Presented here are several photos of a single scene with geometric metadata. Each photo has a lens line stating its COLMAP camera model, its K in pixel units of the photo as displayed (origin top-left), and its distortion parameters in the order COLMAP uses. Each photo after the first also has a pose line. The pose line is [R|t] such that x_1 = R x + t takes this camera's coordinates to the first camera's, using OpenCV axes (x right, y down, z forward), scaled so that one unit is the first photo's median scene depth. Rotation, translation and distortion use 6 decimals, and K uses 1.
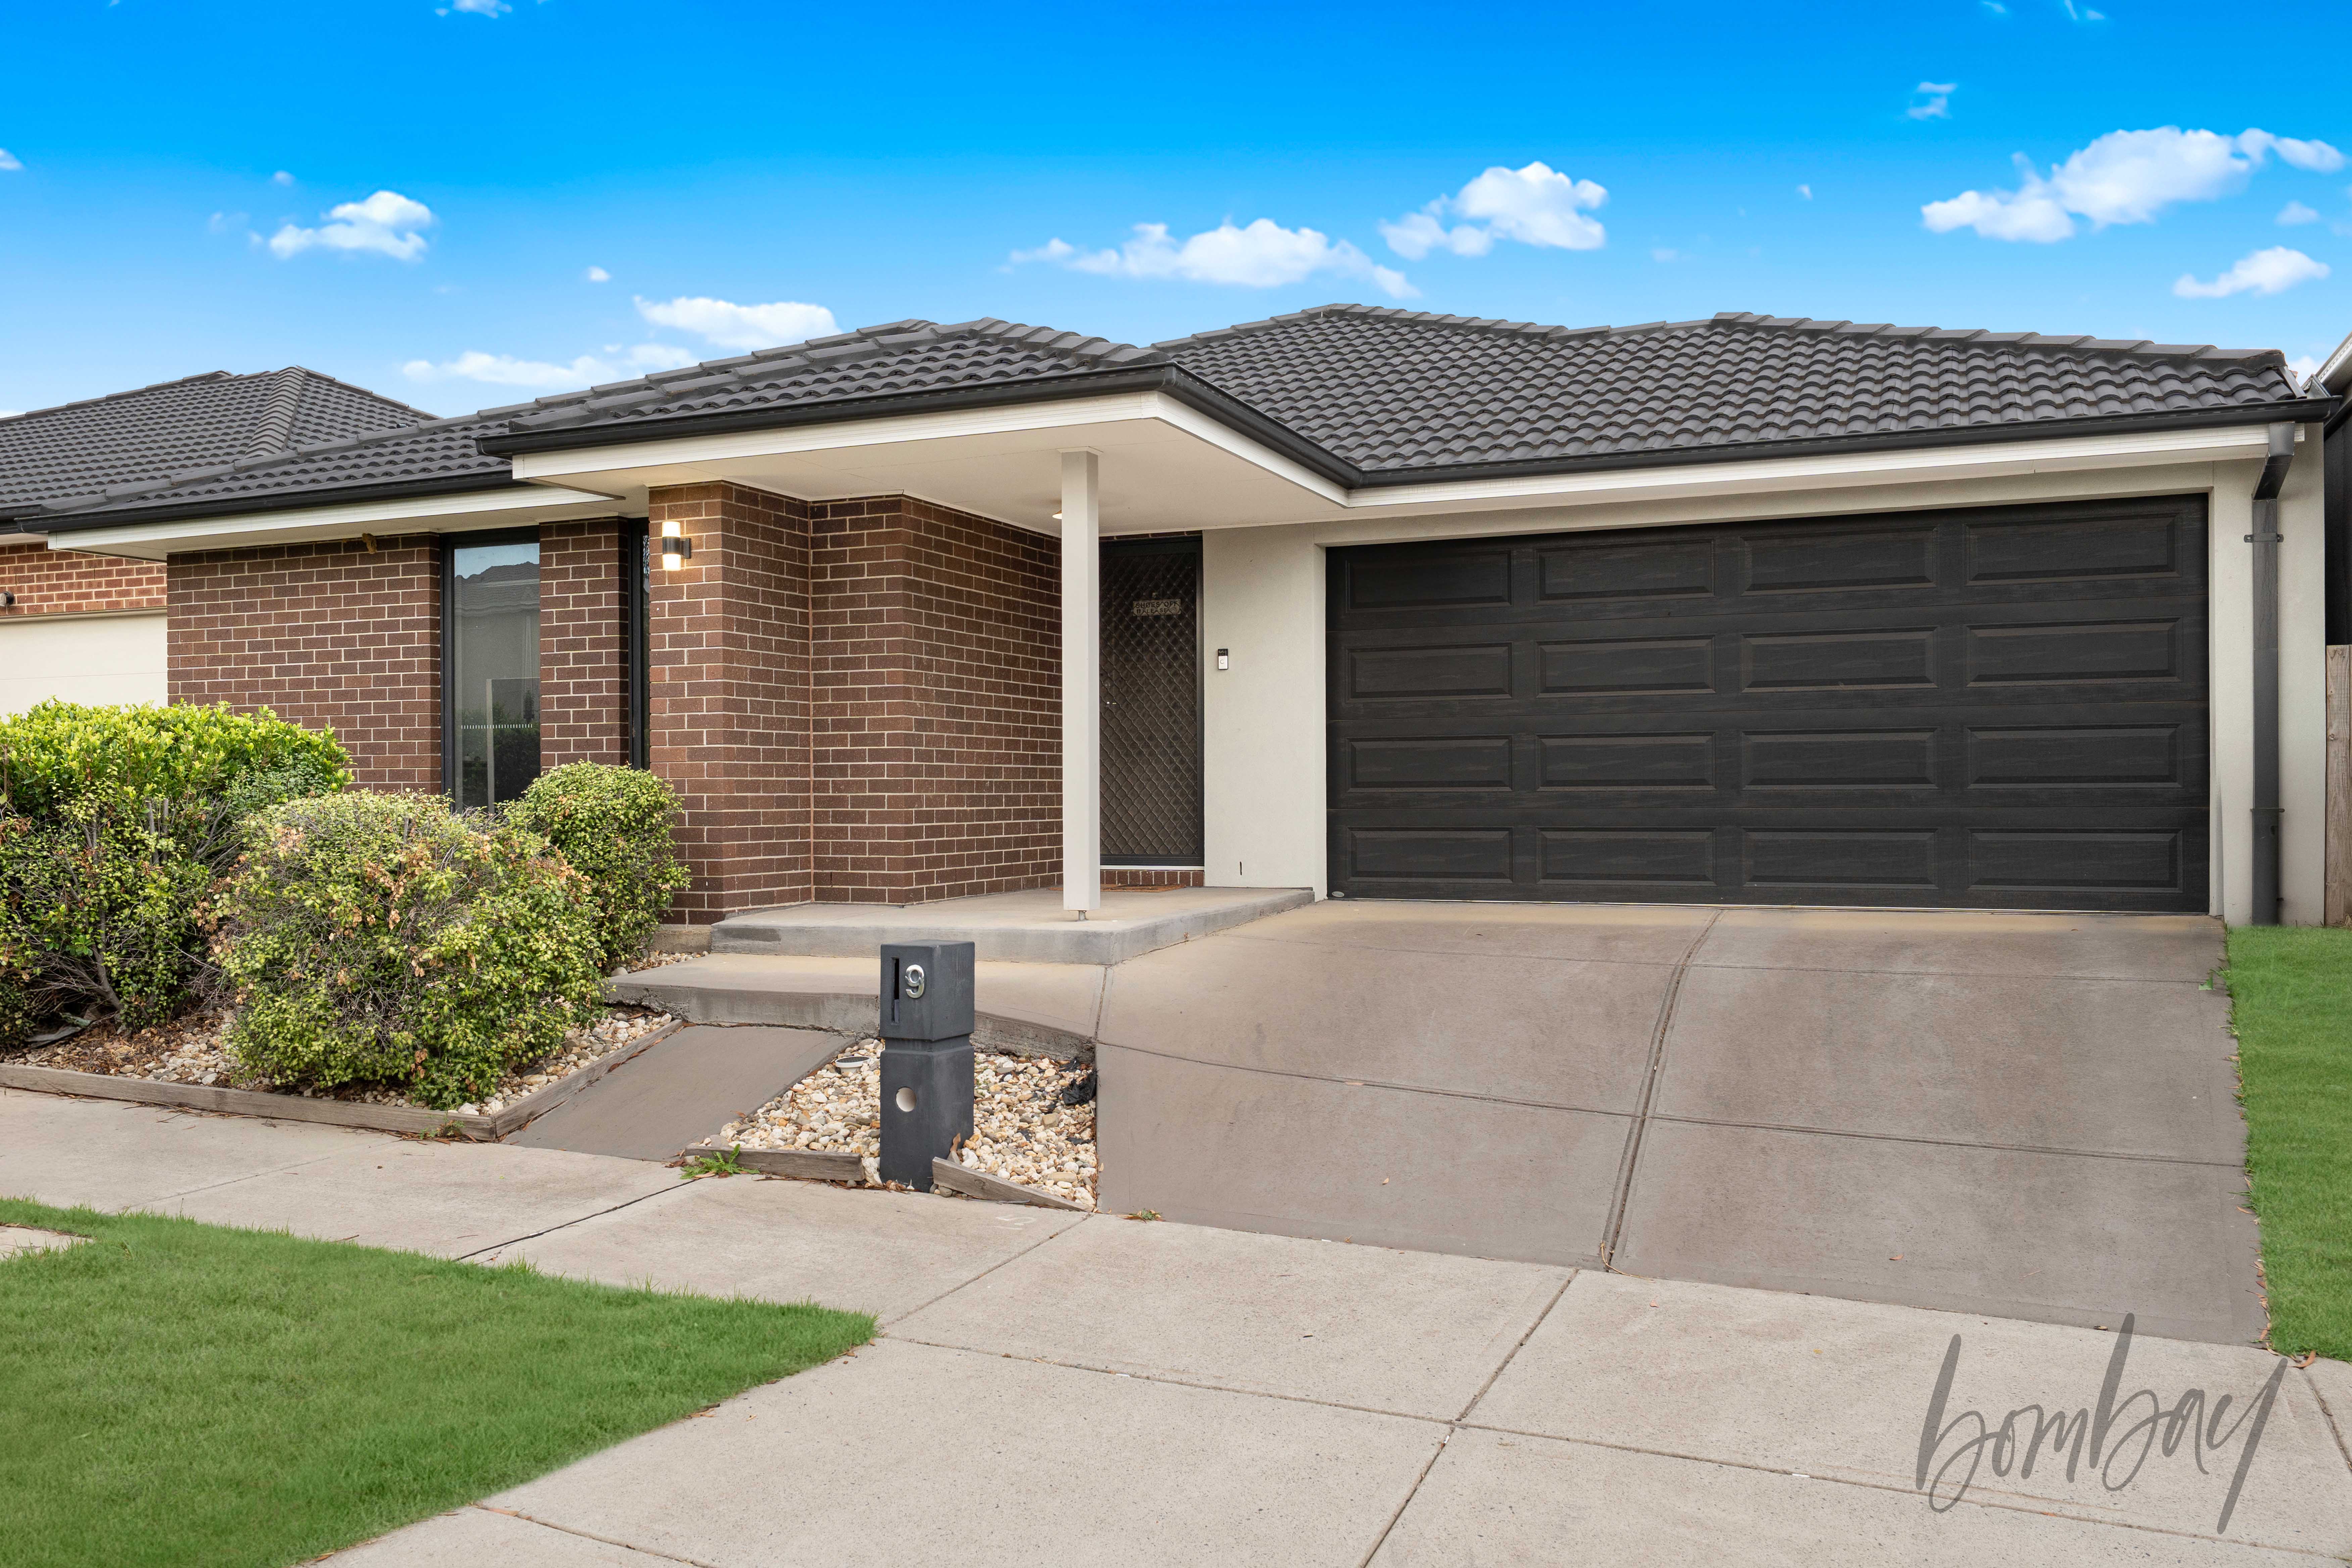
lens RADIAL K [[1650.4, 0, 1177.3], [0, 1650.4, 866.5], [0, 0, 1]] dist [0.027462, -0.001930]
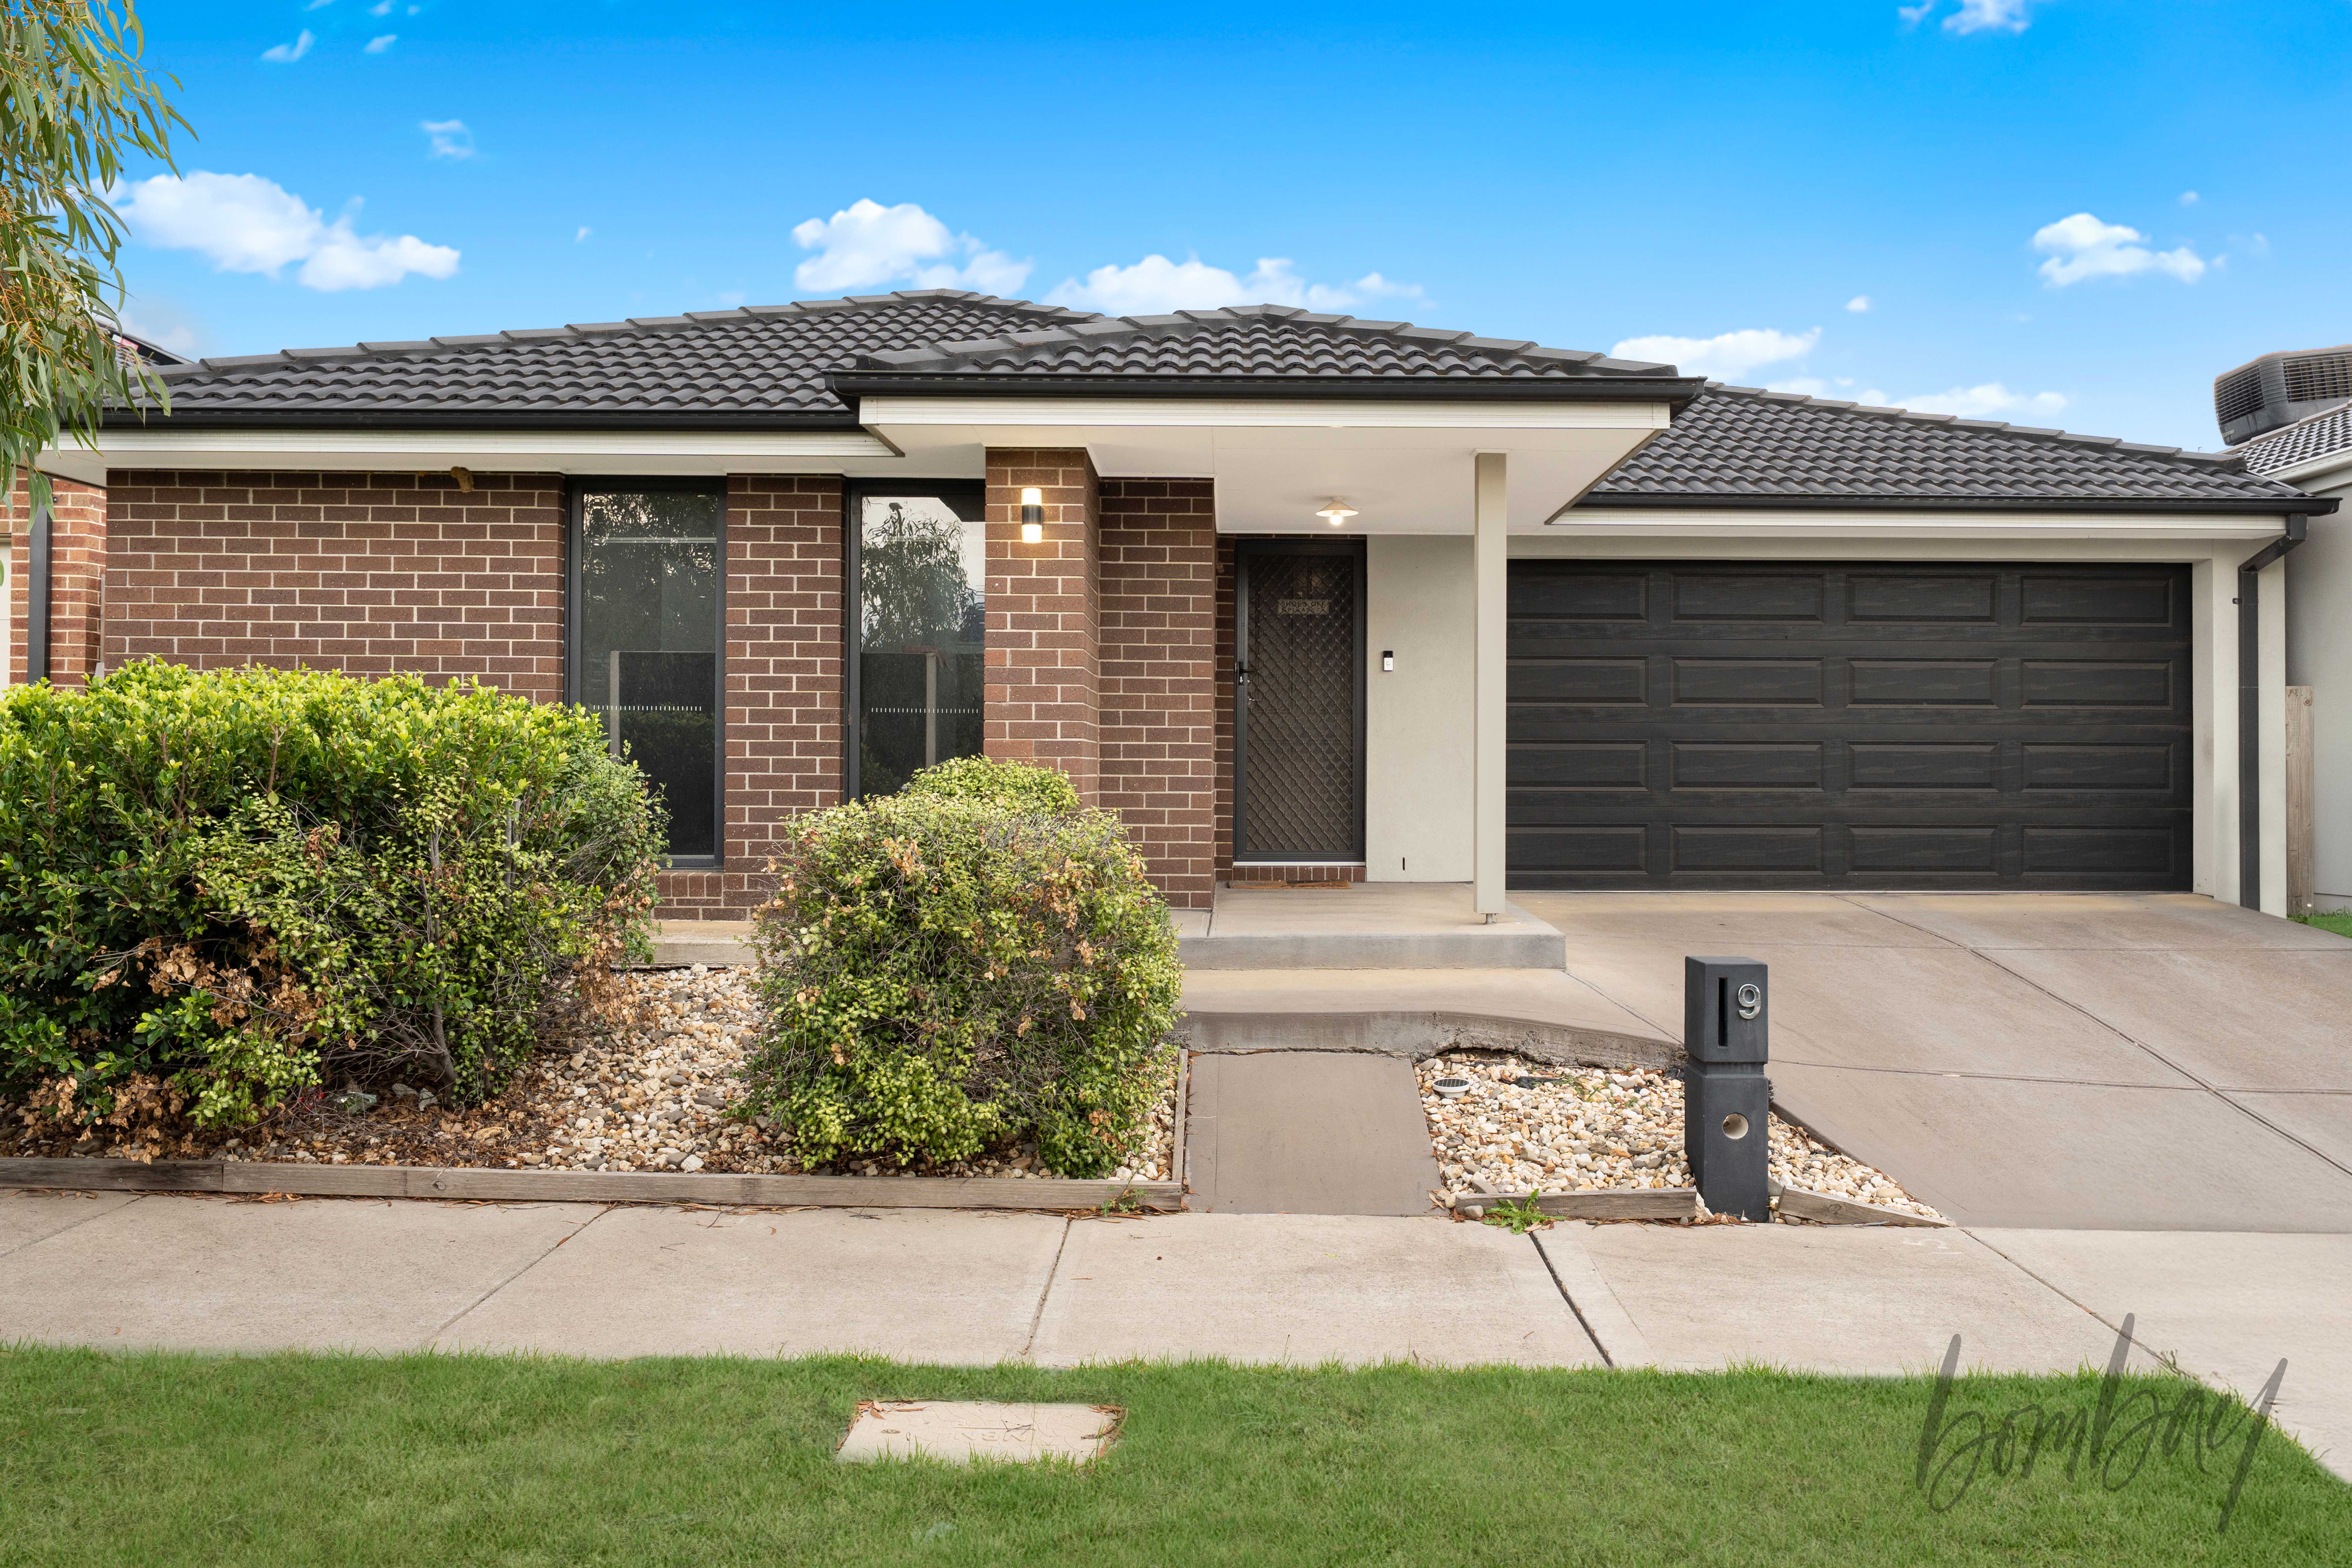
lens RADIAL K [[1508.9, 0, 1176.0], [0, 1508.9, 784.0], [0, 0, 1]] dist [0.001138, -0.000266]
pose [[0.926160, 0.005774, 0.377086, -0.536150], [0.012058, 0.998918, -0.044912, -0.011073], [-0.376937, 0.046143, 0.925089, 0.223053]]
